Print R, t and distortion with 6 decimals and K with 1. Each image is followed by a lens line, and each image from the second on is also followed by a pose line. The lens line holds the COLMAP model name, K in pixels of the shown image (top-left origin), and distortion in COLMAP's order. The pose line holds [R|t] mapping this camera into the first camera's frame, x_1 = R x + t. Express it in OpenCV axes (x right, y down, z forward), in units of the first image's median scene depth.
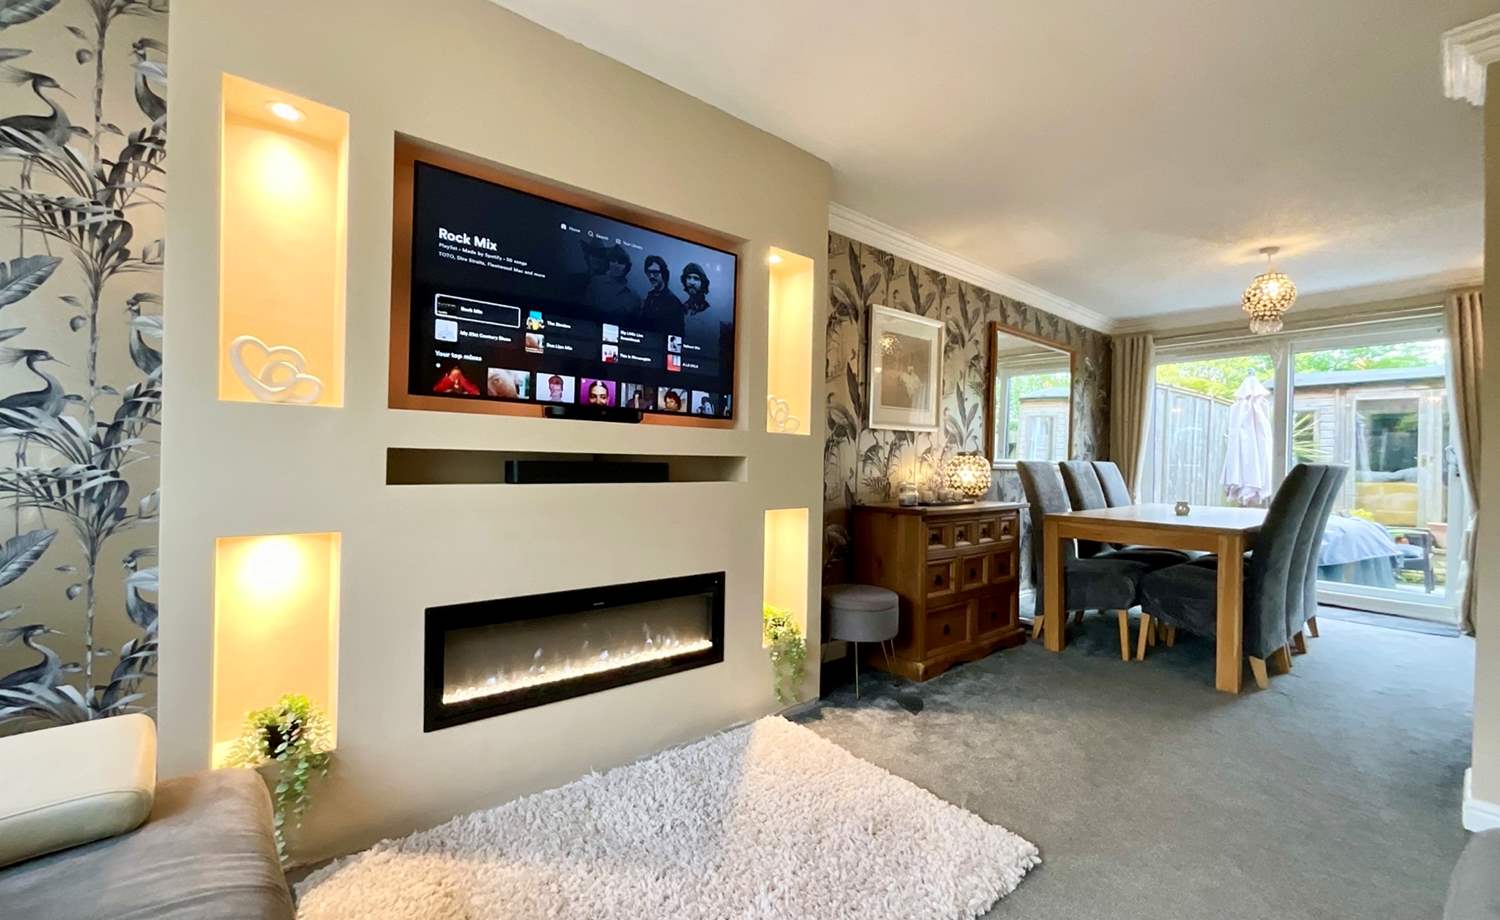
lens RADIAL K [[610.8, 0, 752.5], [0, 610.8, 461.9], [0, 0, 1]] dist [-0.000500, 0.005927]
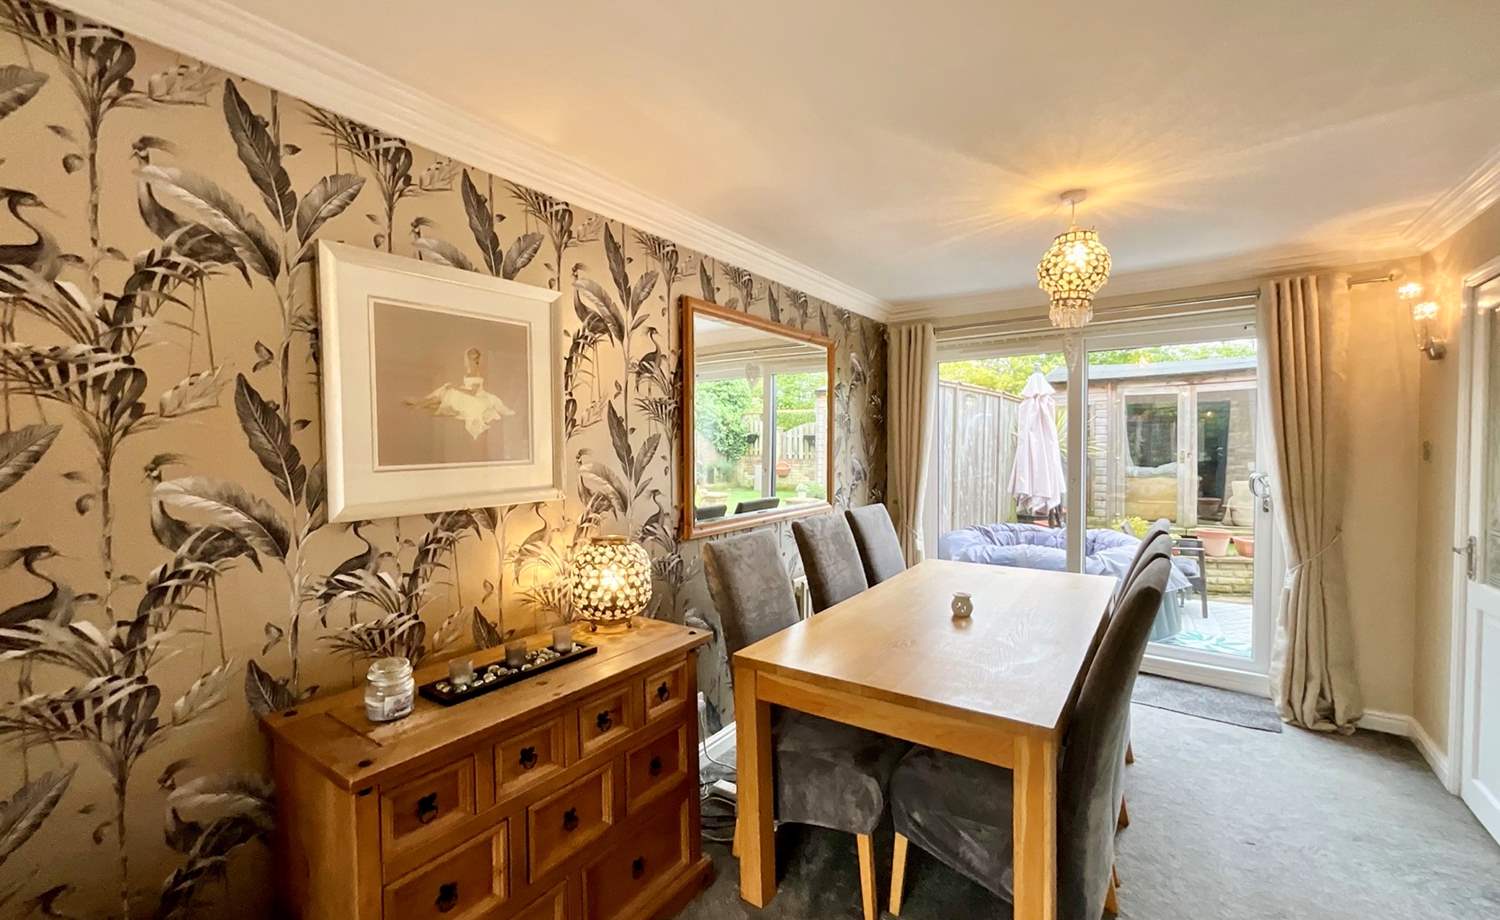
lens RADIAL K [[612.9, 0, 746.0], [0, 612.9, 461.2], [0, 0, 1]] dist [-0.000648, -0.000152]
pose [[0.968920, -0.034284, 0.244989, 0.307858], [0.027729, 0.999160, 0.030156, -0.086381], [-0.245817, -0.022426, 0.969057, 0.407136]]
